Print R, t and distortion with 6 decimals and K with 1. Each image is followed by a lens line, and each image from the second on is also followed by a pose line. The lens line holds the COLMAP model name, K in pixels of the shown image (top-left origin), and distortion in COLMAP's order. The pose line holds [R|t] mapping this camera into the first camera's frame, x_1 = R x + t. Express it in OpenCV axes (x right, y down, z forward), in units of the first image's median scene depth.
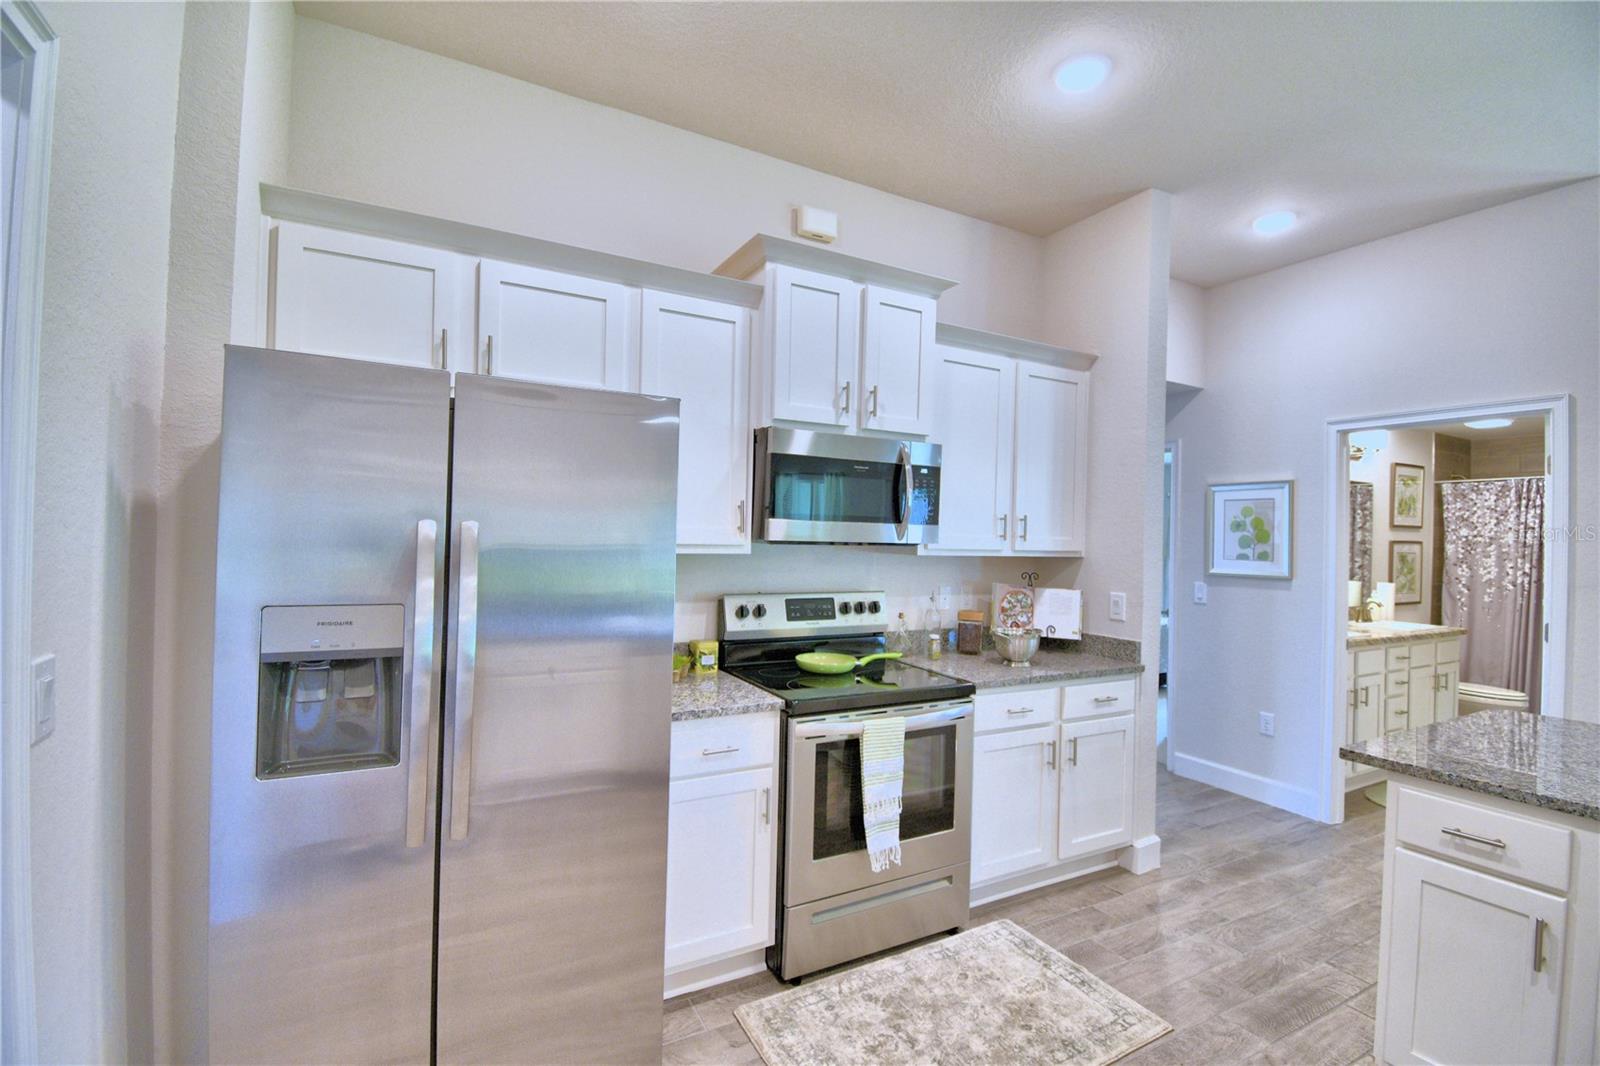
lens RADIAL K [[701.7, 0, 794.9], [0, 701.7, 532.0], [0, 0, 1]] dist [0.016802, -0.025294]
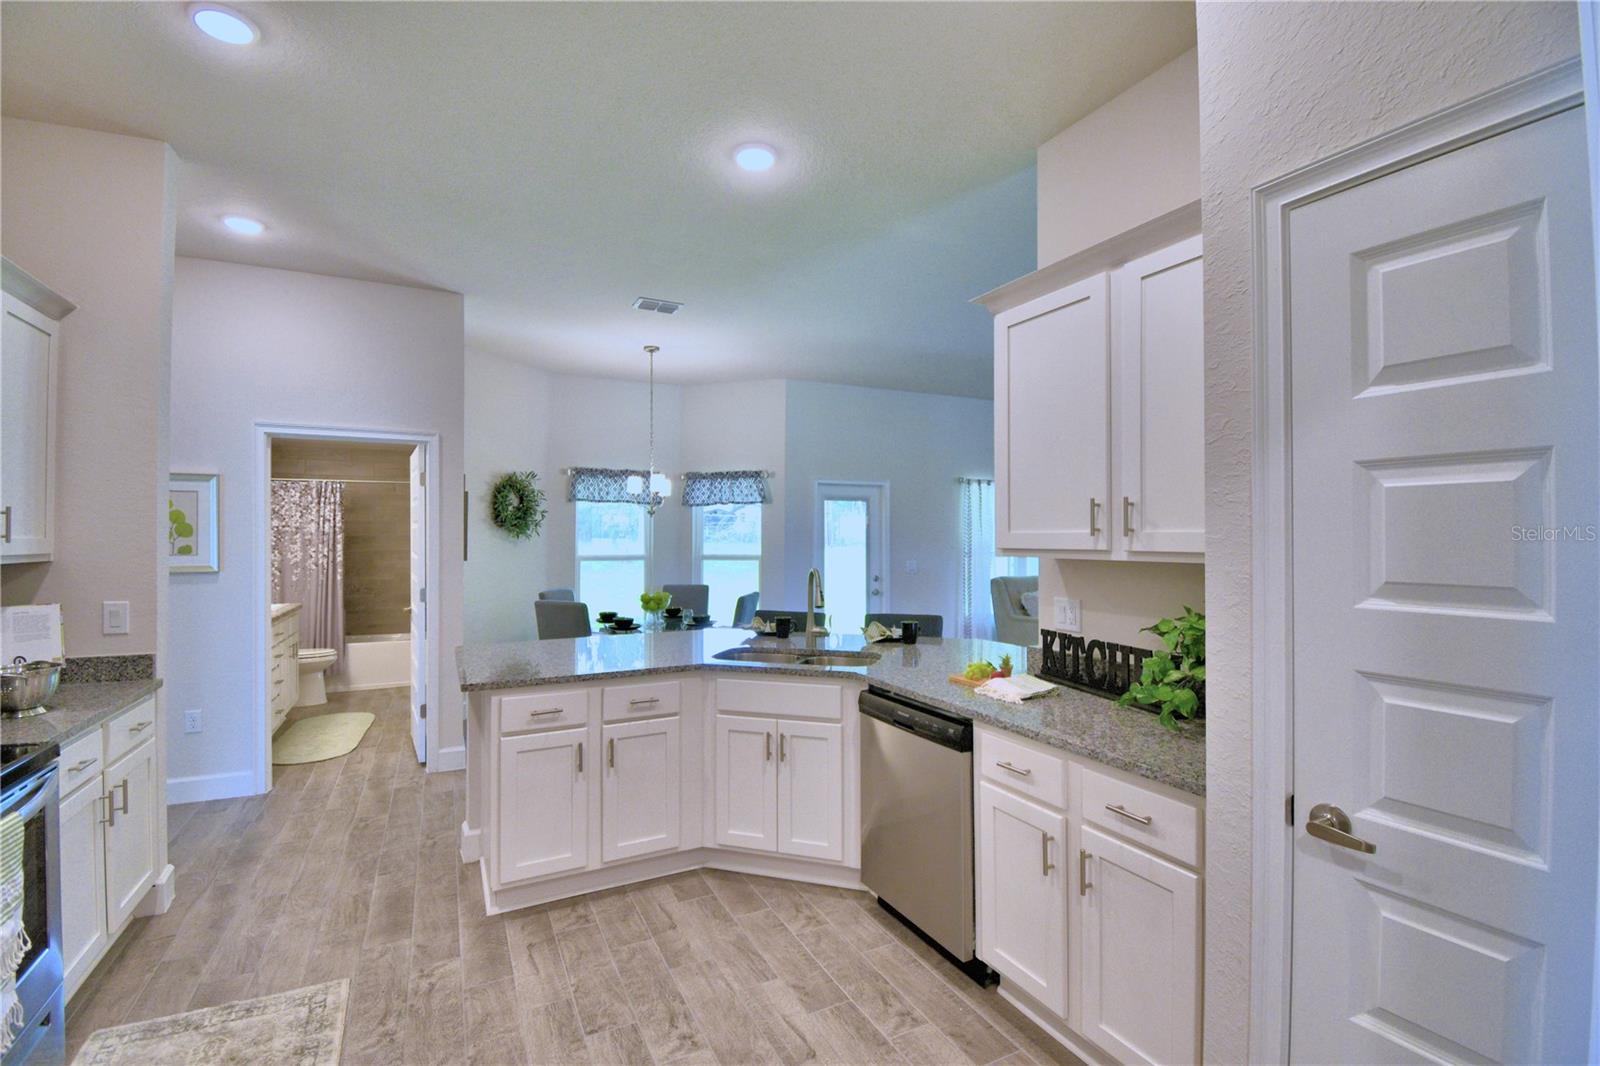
lens RADIAL K [[701.7, 0, 794.9], [0, 701.7, 532.0], [0, 0, 1]] dist [0.016802, -0.025294]
pose [[0.018929, -0.015979, 0.999693, -0.339131], [-0.004419, 0.999861, 0.016066, -0.012466], [-0.999811, -0.004722, 0.018856, 0.173715]]
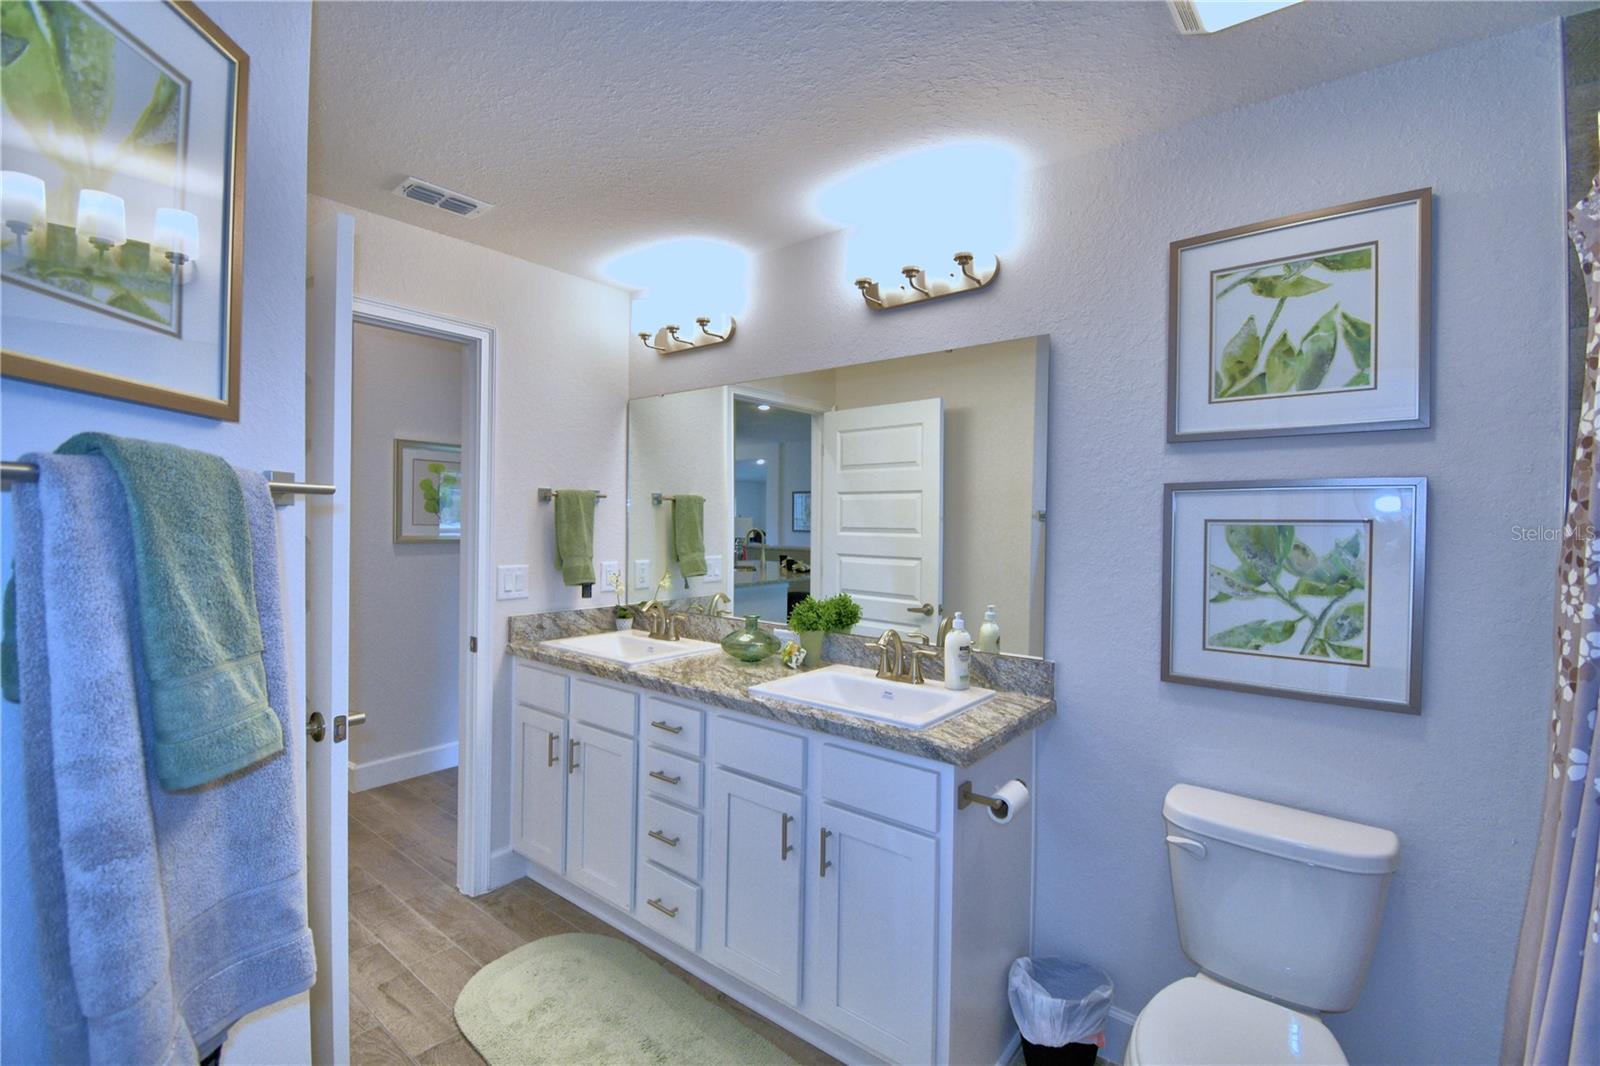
lens RADIAL K [[701.7, 0, 794.9], [0, 701.7, 532.0], [0, 0, 1]] dist [0.016802, -0.025294]
pose [[0.392028, -0.009385, -0.919905, 1.751308], [-0.002411, 0.999934, -0.011229, 0.063343], [0.919950, 0.006620, 0.391980, 1.144799]]
